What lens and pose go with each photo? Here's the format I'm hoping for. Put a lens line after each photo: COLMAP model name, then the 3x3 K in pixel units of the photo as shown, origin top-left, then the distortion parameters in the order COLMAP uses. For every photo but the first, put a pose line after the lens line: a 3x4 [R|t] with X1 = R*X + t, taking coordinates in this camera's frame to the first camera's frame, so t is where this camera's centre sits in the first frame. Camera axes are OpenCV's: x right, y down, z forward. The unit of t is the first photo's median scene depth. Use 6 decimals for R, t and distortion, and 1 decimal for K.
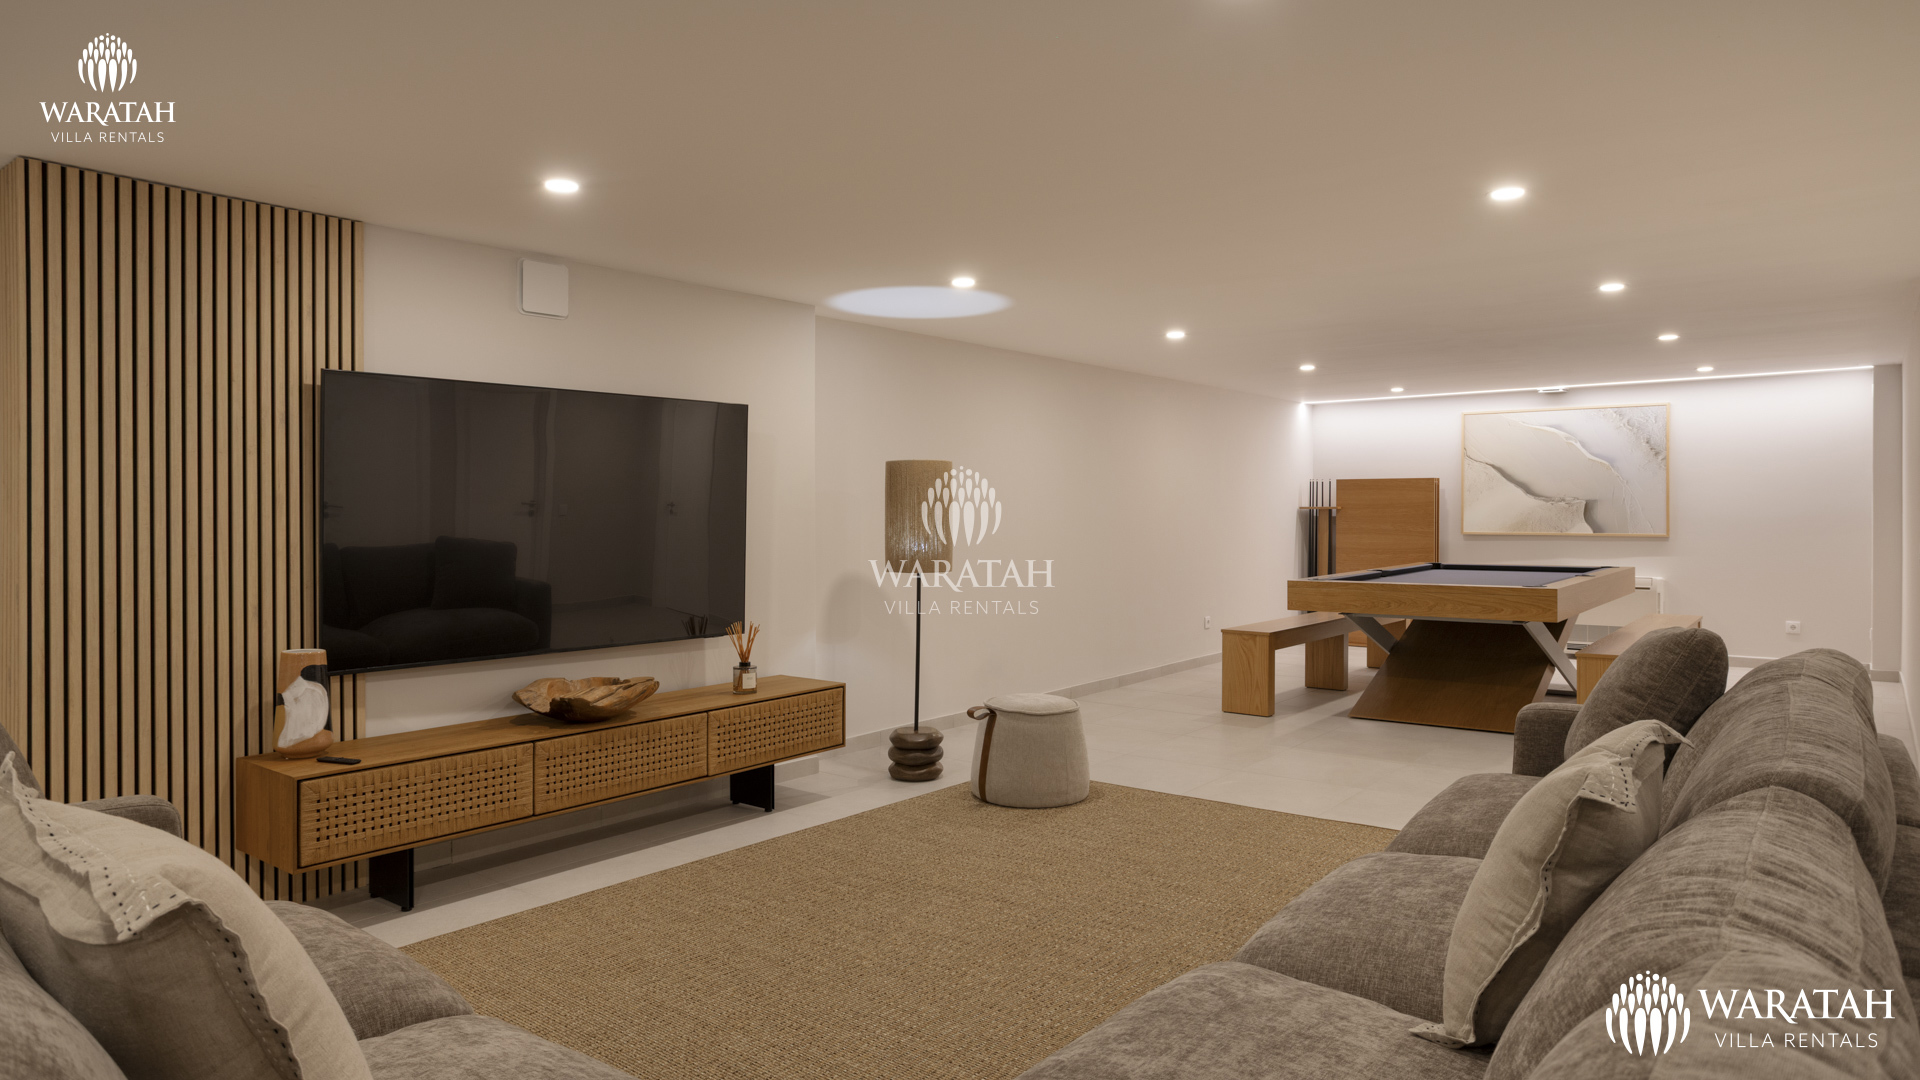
lens RADIAL K [[1120.2, 0, 957.0], [0, 1120.2, 544.2], [0, 0, 1]] dist [0.004939, 0.000340]
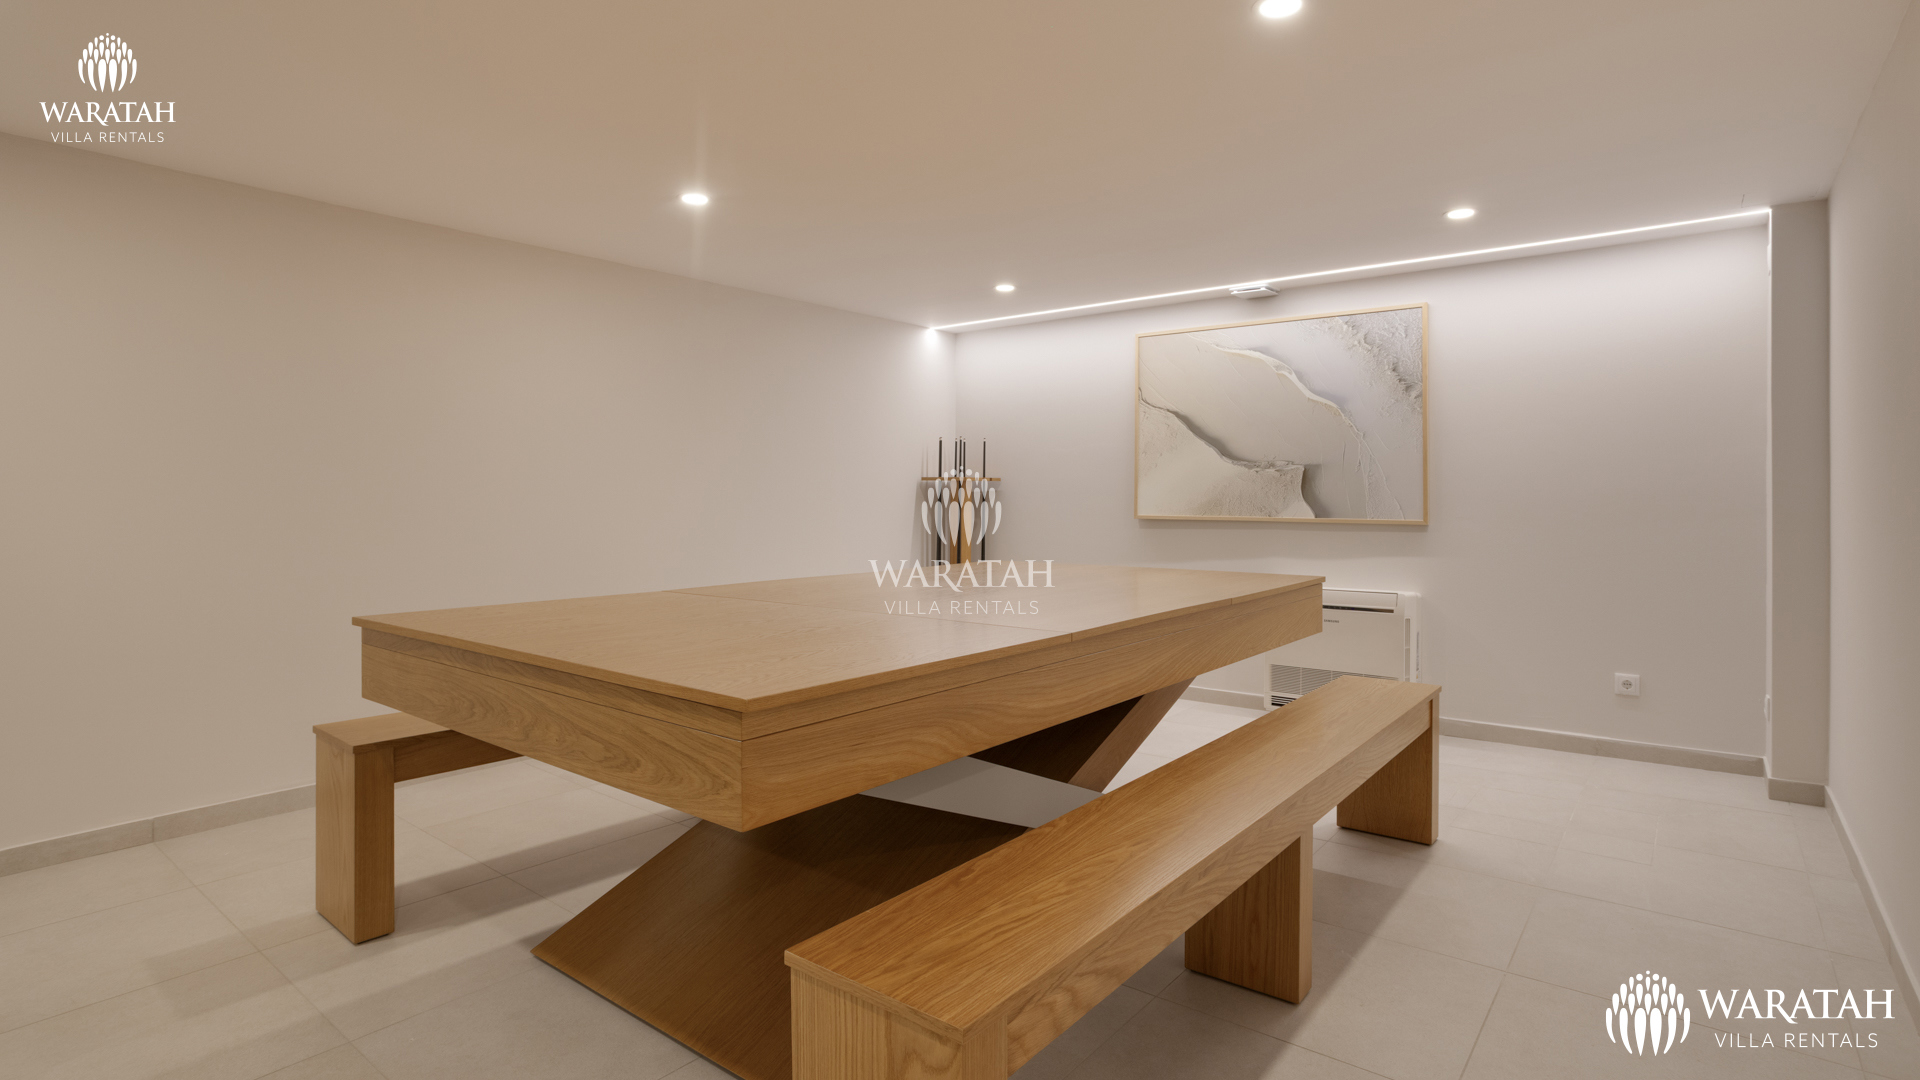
lens RADIAL K [[929.6, 0, 963.7], [0, 929.6, 523.7], [0, 0, 1]] dist [-0.001124, 0.000440]
pose [[0.999652, 0.002478, -0.026272, 0.386111], [-0.002393, 0.999992, 0.003270, -0.007902], [0.026280, -0.003206, 0.999649, 0.477950]]
